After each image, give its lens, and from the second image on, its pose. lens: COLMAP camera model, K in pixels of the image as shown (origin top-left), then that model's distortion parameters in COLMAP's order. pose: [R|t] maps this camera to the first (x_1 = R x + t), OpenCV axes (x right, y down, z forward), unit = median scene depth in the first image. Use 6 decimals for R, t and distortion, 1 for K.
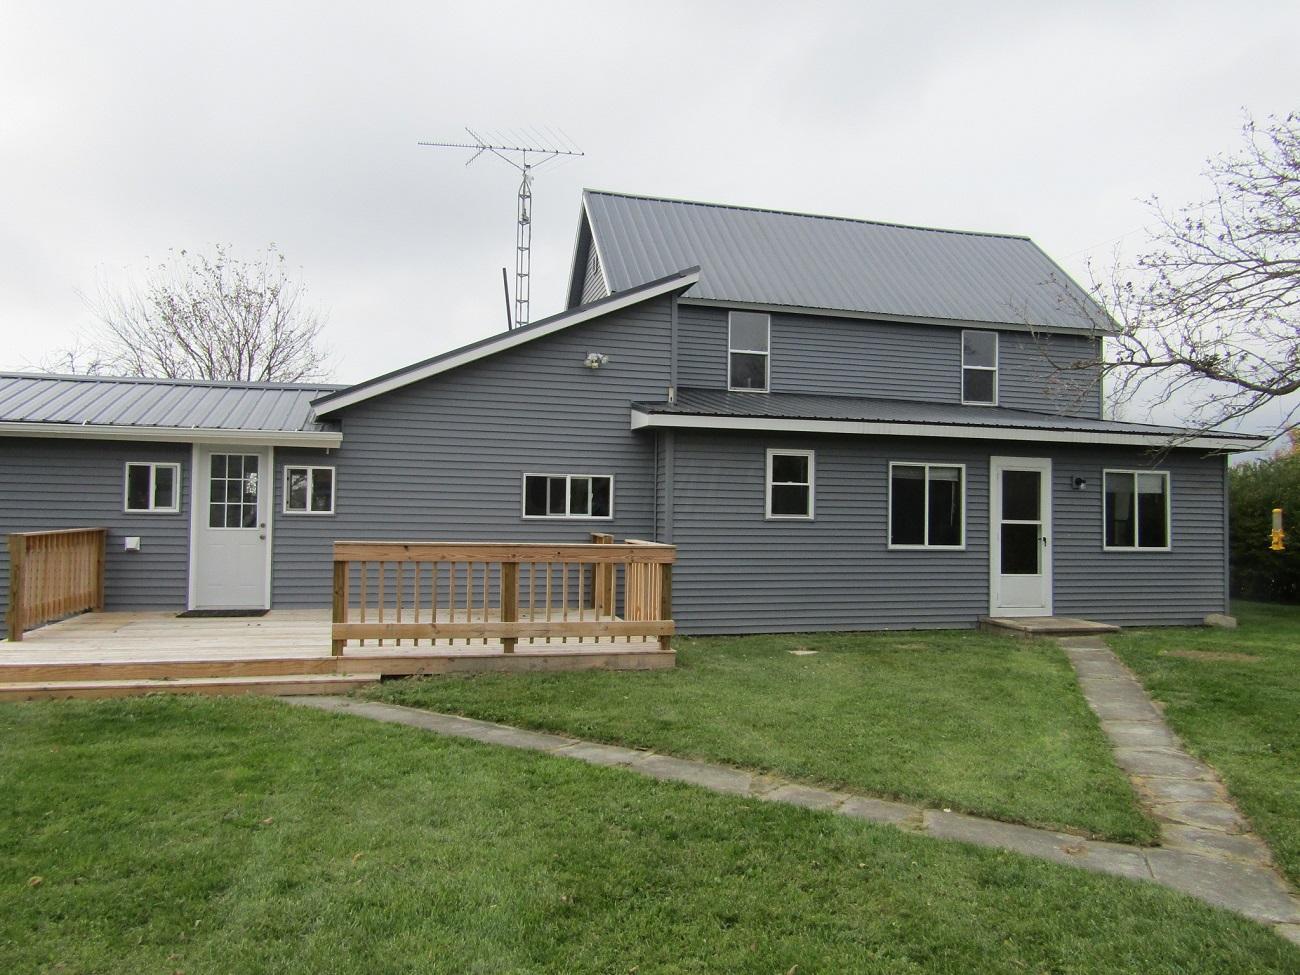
lens RADIAL K [[922.9, 0, 650.0], [0, 922.9, 487.5], [0, 0, 1]] dist [-0.004309, -0.006077]
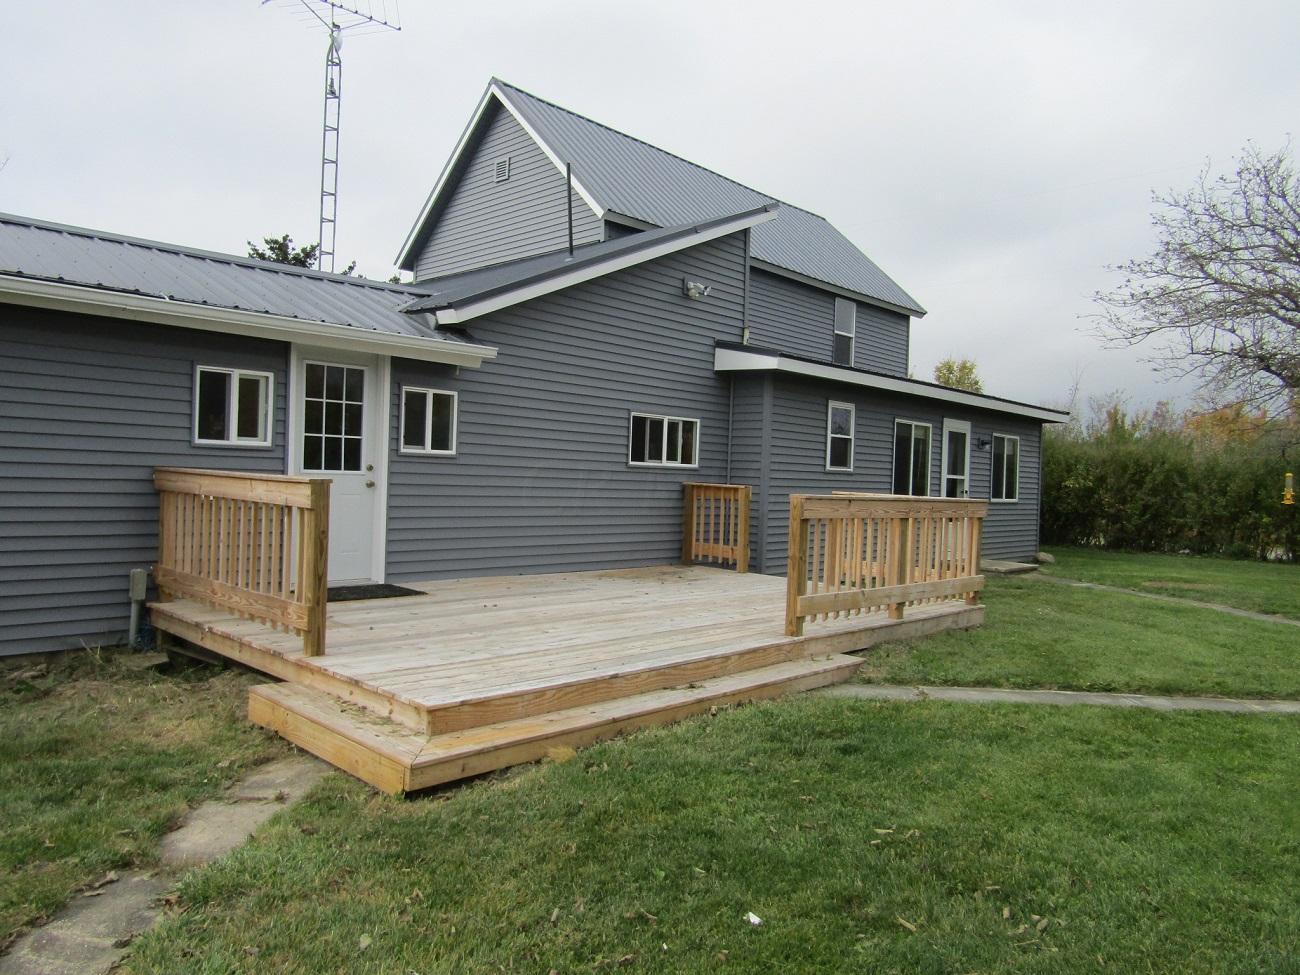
lens RADIAL K [[922.9, 0, 650.0], [0, 922.9, 487.5], [0, 0, 1]] dist [-0.004309, -0.006077]
pose [[0.847852, 0.008582, 0.530163, -0.607499], [-0.039409, 0.998123, 0.046867, 0.013960], [-0.528766, -0.060629, 0.846599, 0.273152]]
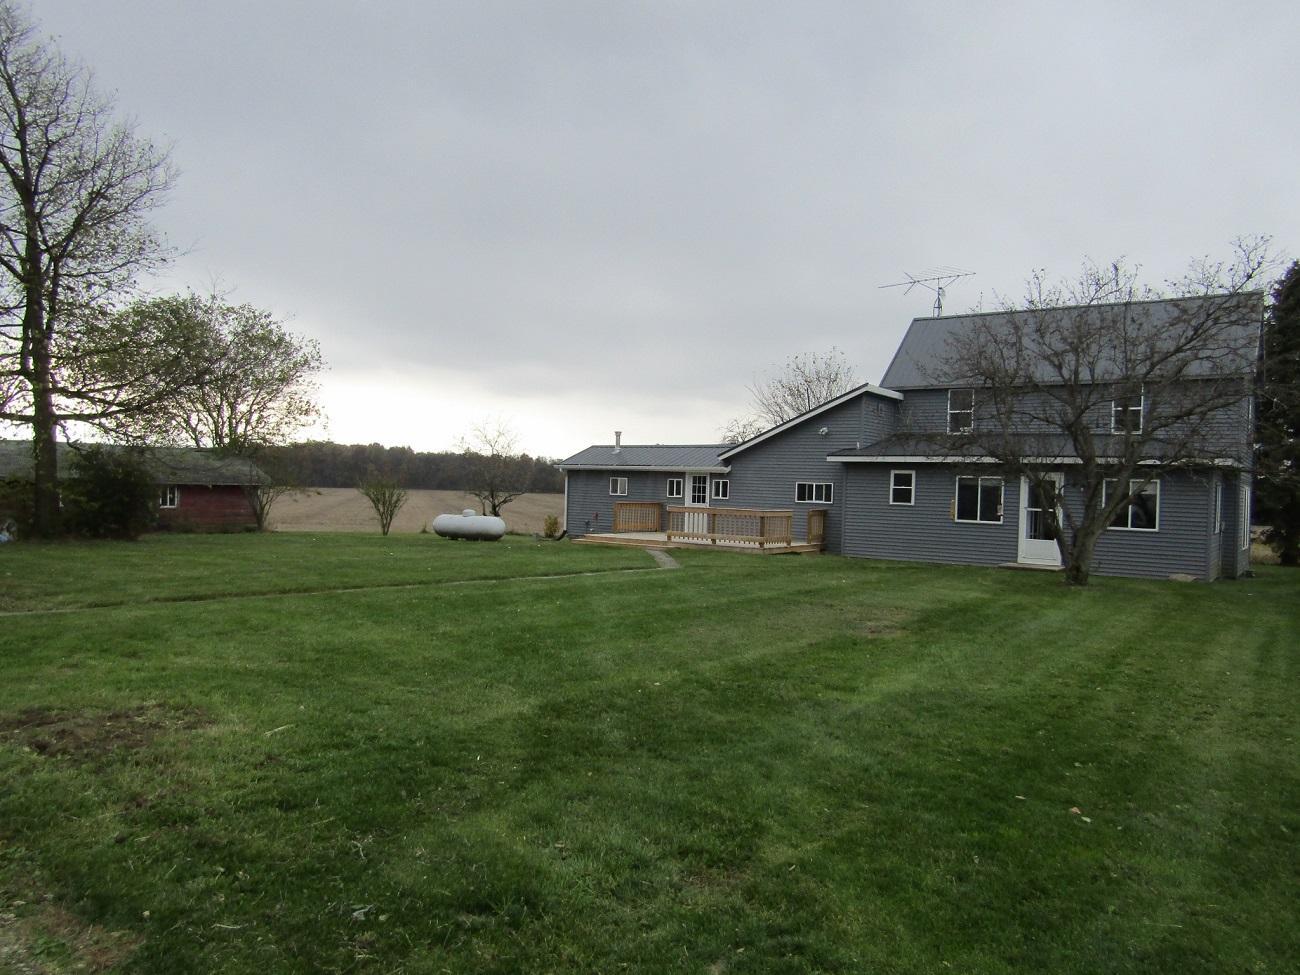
lens RADIAL K [[922.9, 0, 650.0], [0, 922.9, 487.5], [0, 0, 1]] dist [-0.004309, -0.006077]
pose [[0.632308, 0.004067, -0.774706, 1.490053], [0.000945, 0.999981, 0.006021, -0.017904], [0.774716, -0.004539, 0.632293, -0.775134]]
